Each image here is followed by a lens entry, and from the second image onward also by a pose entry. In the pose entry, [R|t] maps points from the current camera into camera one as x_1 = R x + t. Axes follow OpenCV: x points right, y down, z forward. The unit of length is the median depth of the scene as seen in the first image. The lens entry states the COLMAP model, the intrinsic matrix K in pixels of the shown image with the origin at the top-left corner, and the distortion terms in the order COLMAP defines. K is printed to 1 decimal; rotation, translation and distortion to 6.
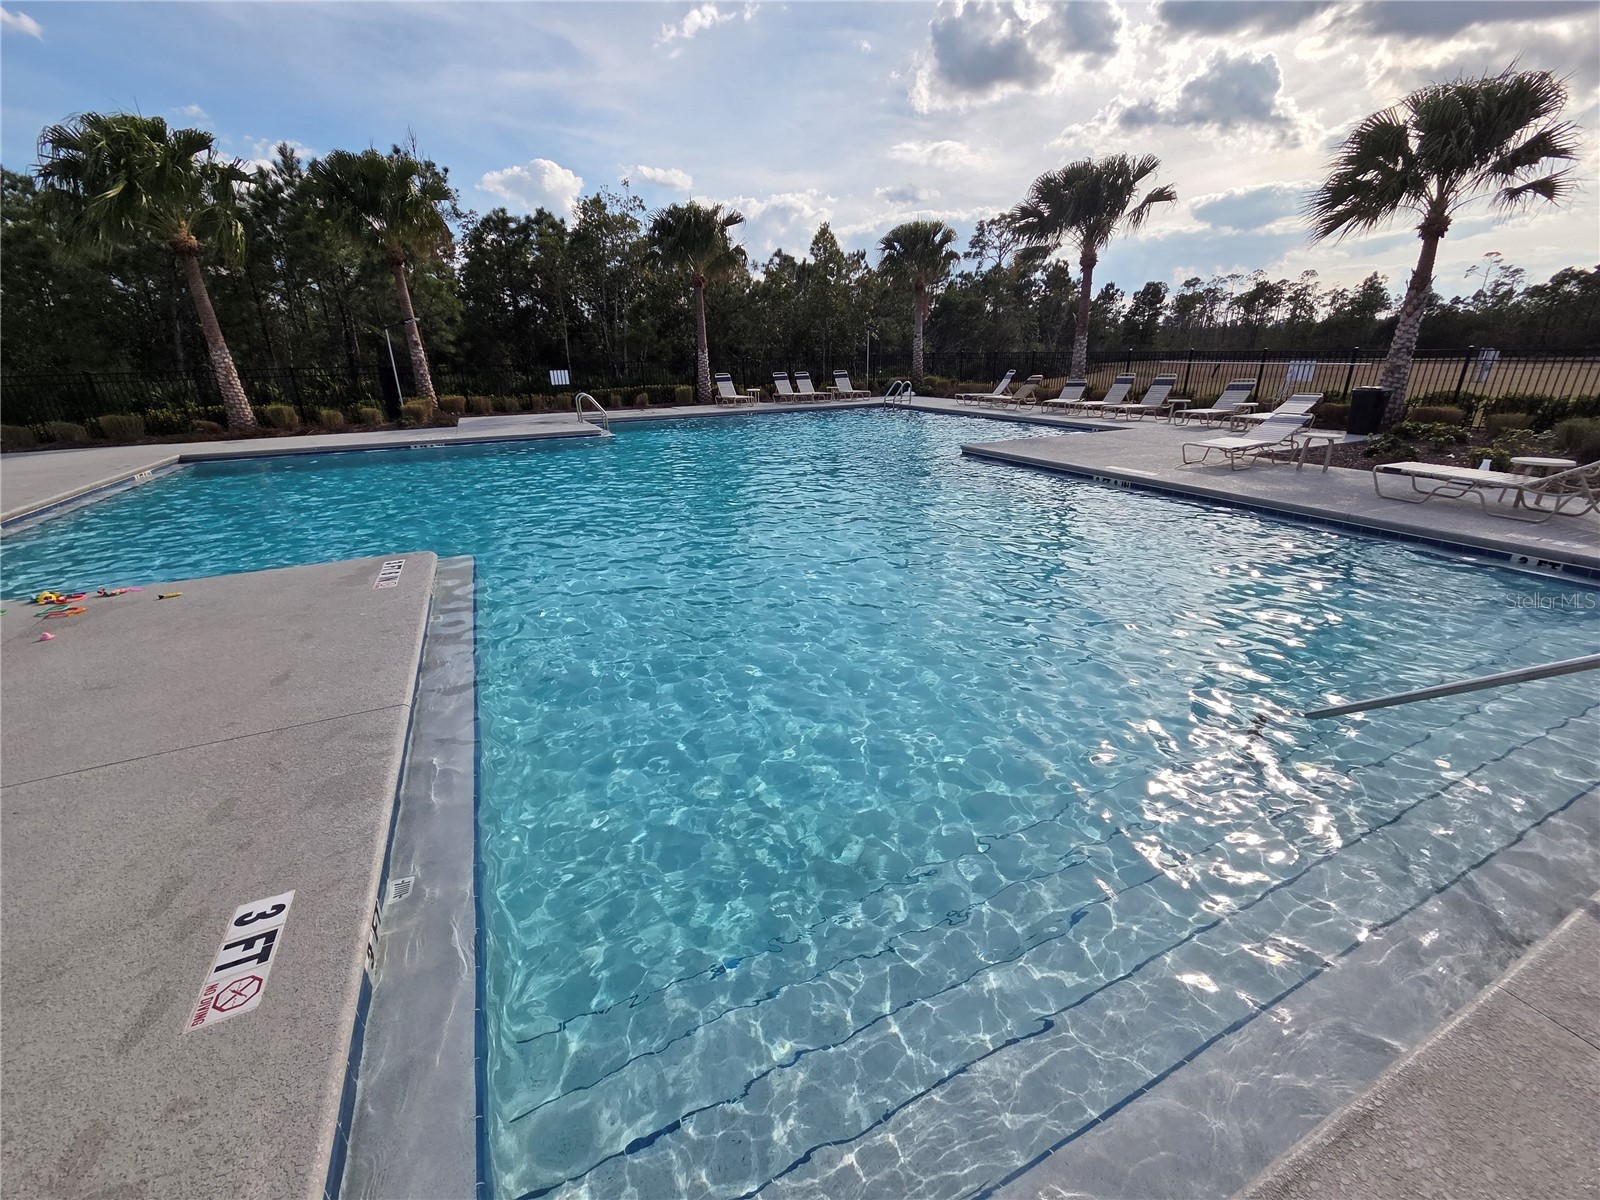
lens RADIAL K [[753.5, 0, 800.0], [0, 753.5, 600.0], [0, 0, 1]] dist [0.026228, 0.000262]
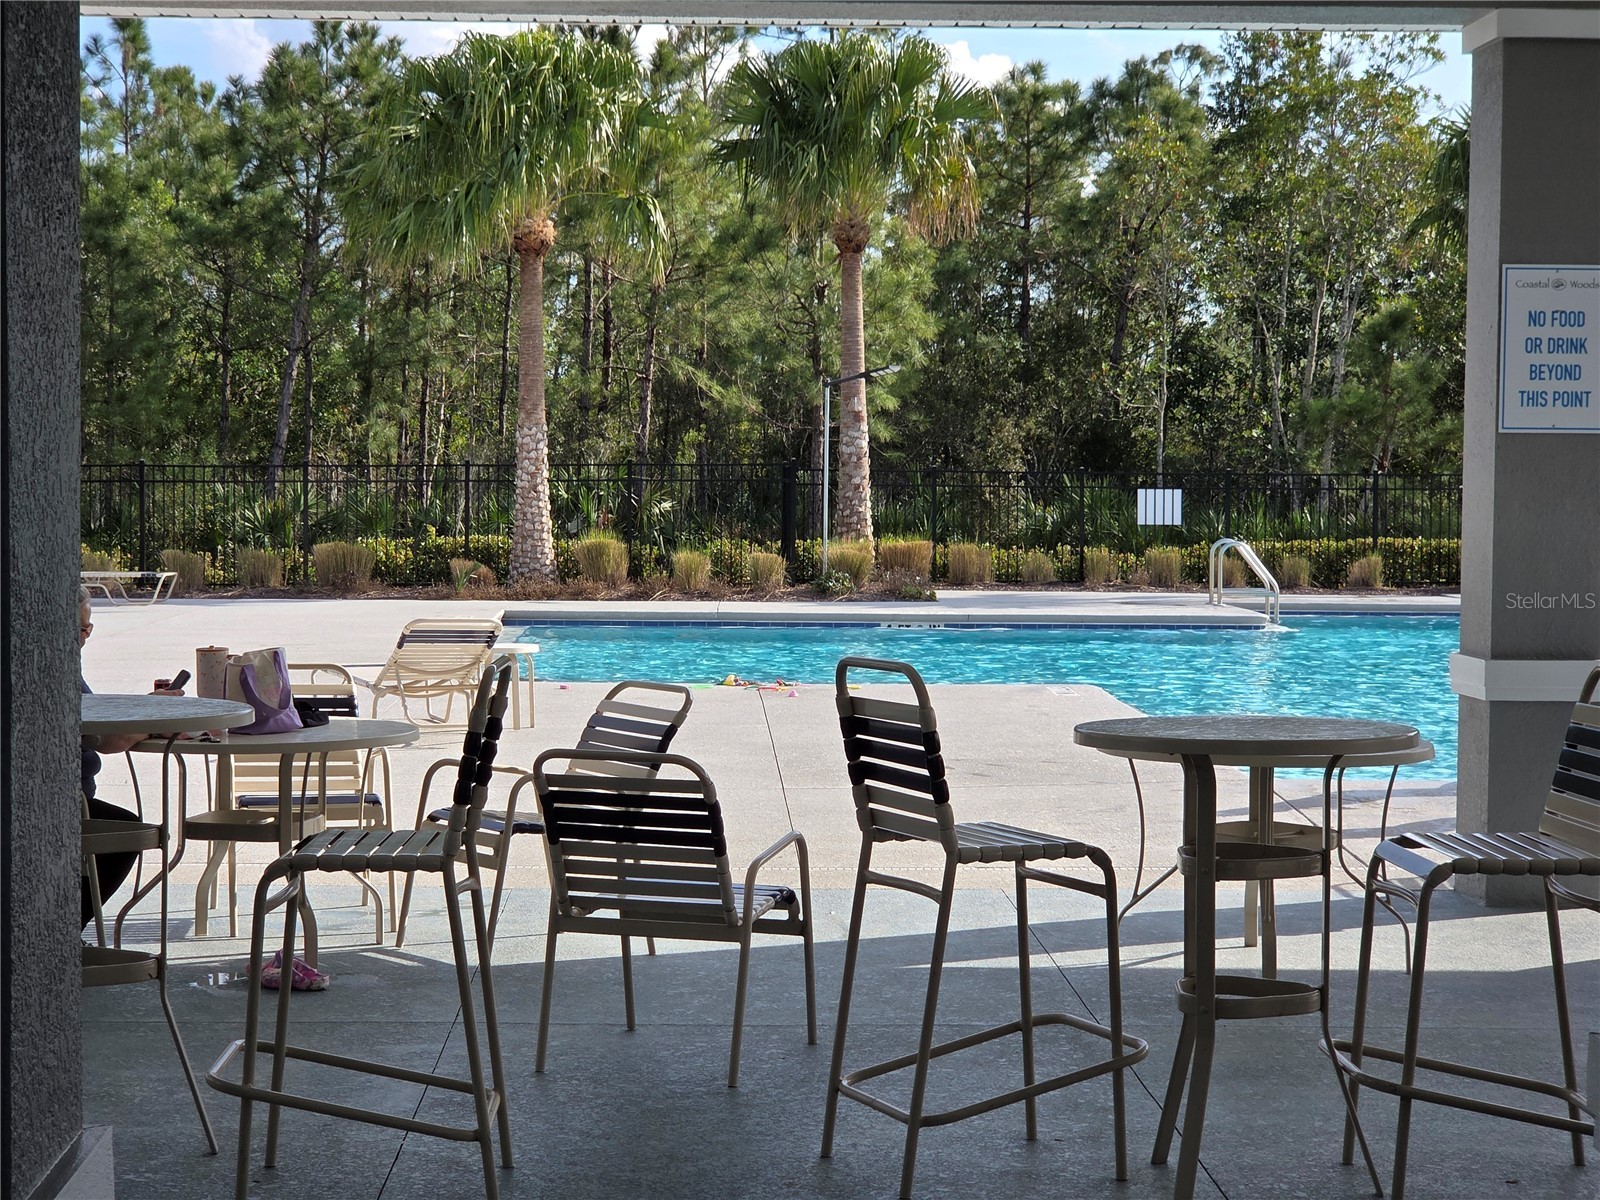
lens RADIAL K [[3172.9, 0, 800.0], [0, 3172.9, 600.0], [0, 0, 1]] dist [-0.030195, -0.014477]
pose [[0.928422, 0.047146, -0.368525, 0.110430], [-0.144071, 0.959987, -0.240144, 0.166349], [0.342457, 0.276048, 0.898065, -0.500850]]
